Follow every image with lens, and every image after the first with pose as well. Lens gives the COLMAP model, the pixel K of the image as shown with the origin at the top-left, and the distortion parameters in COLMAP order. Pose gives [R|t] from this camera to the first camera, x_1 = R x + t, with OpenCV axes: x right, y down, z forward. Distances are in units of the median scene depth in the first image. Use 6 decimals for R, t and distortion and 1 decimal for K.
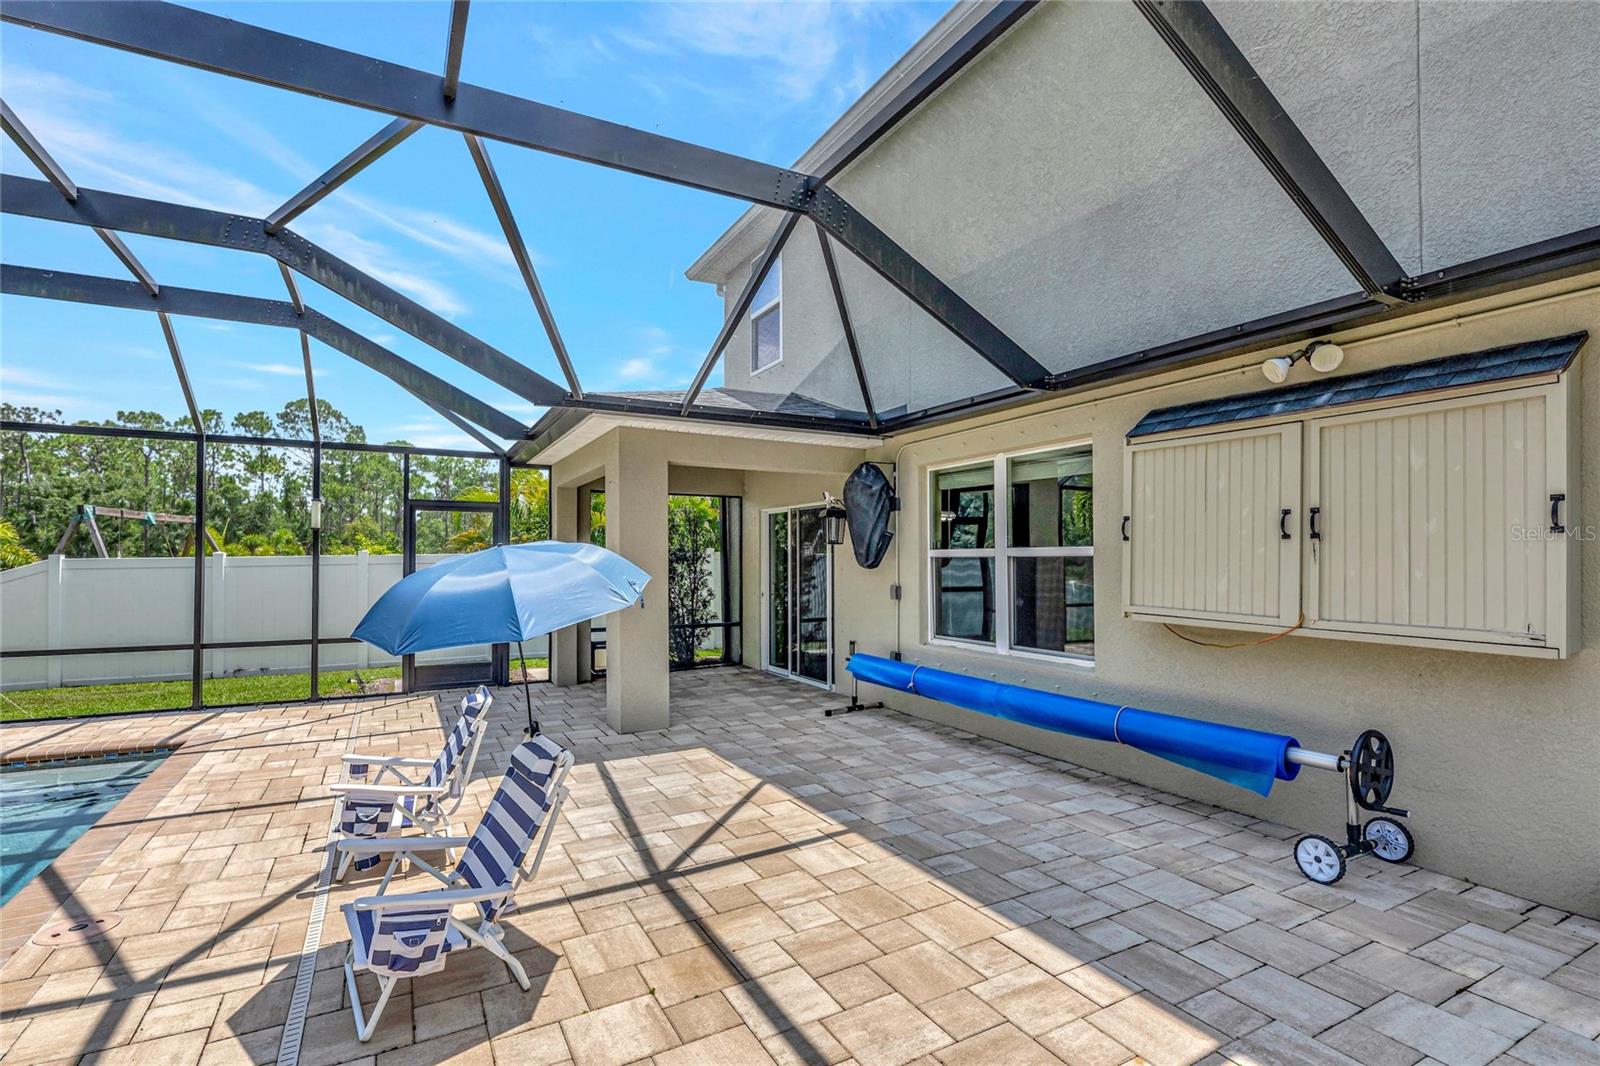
lens RADIAL K [[747.2, 0, 800.0], [0, 747.2, 533.0], [0, 0, 1]] dist [-0.004063, -0.000094]
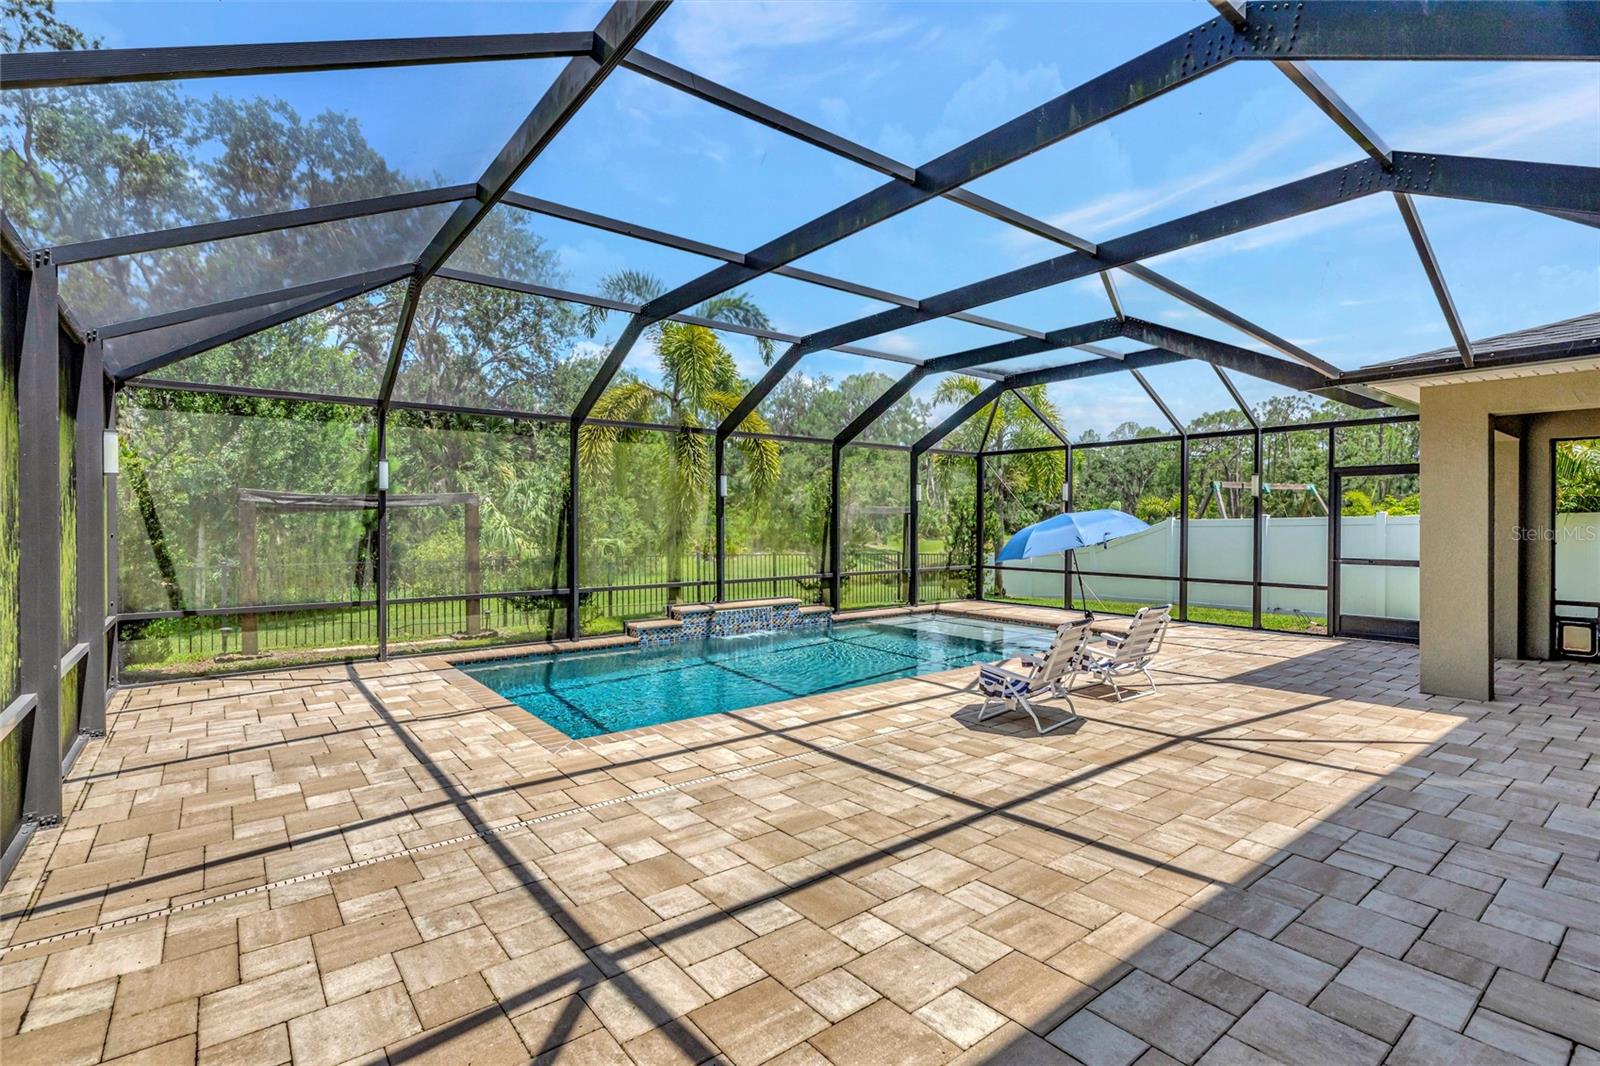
lens RADIAL K [[747.2, 0, 800.0], [0, 747.2, 533.0], [0, 0, 1]] dist [-0.004063, -0.000094]
pose [[0.164540, 0.013959, -0.986272, 1.302940], [0.037746, 0.999078, 0.020438, 0.005041], [0.985648, -0.040591, 0.163861, 0.041908]]
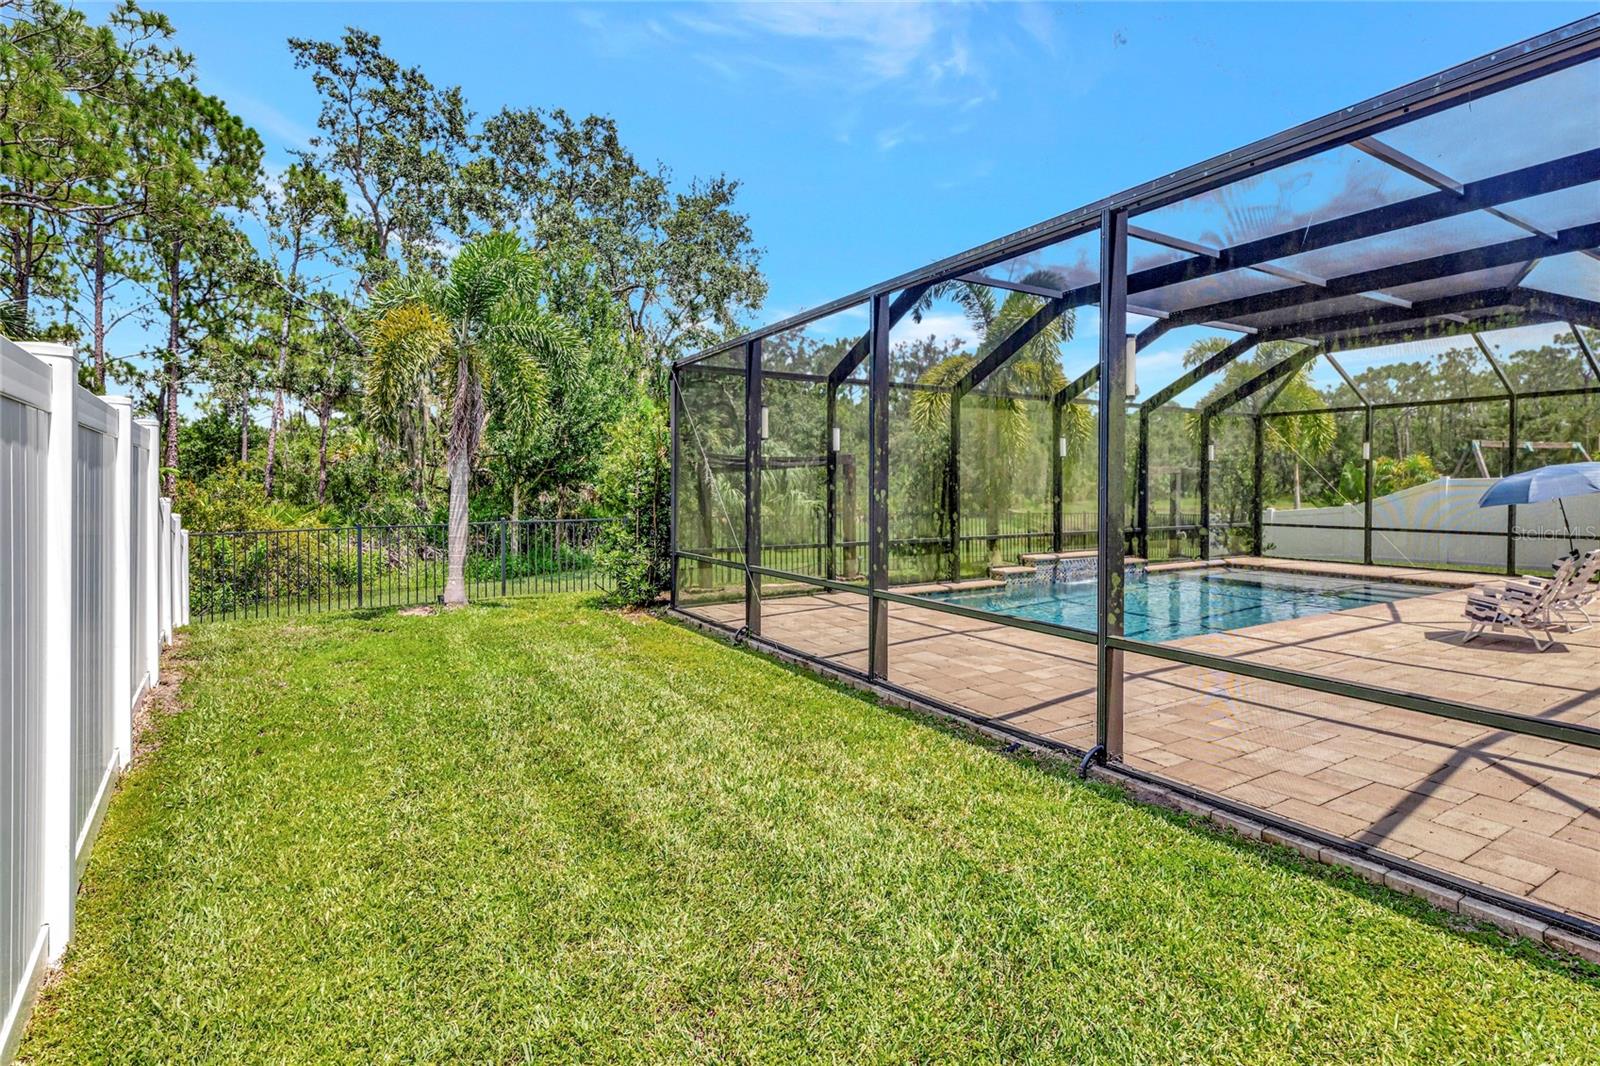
lens RADIAL K [[763.3, 0, 801.1], [0, 763.3, 489.2], [0, 0, 1]] dist [0.000442, -0.000111]
pose [[0.041073, 0.000677, -0.999156, 1.684631], [0.039783, 0.999206, 0.002313, -0.000125], [0.998364, -0.039844, 0.041013, -1.223934]]
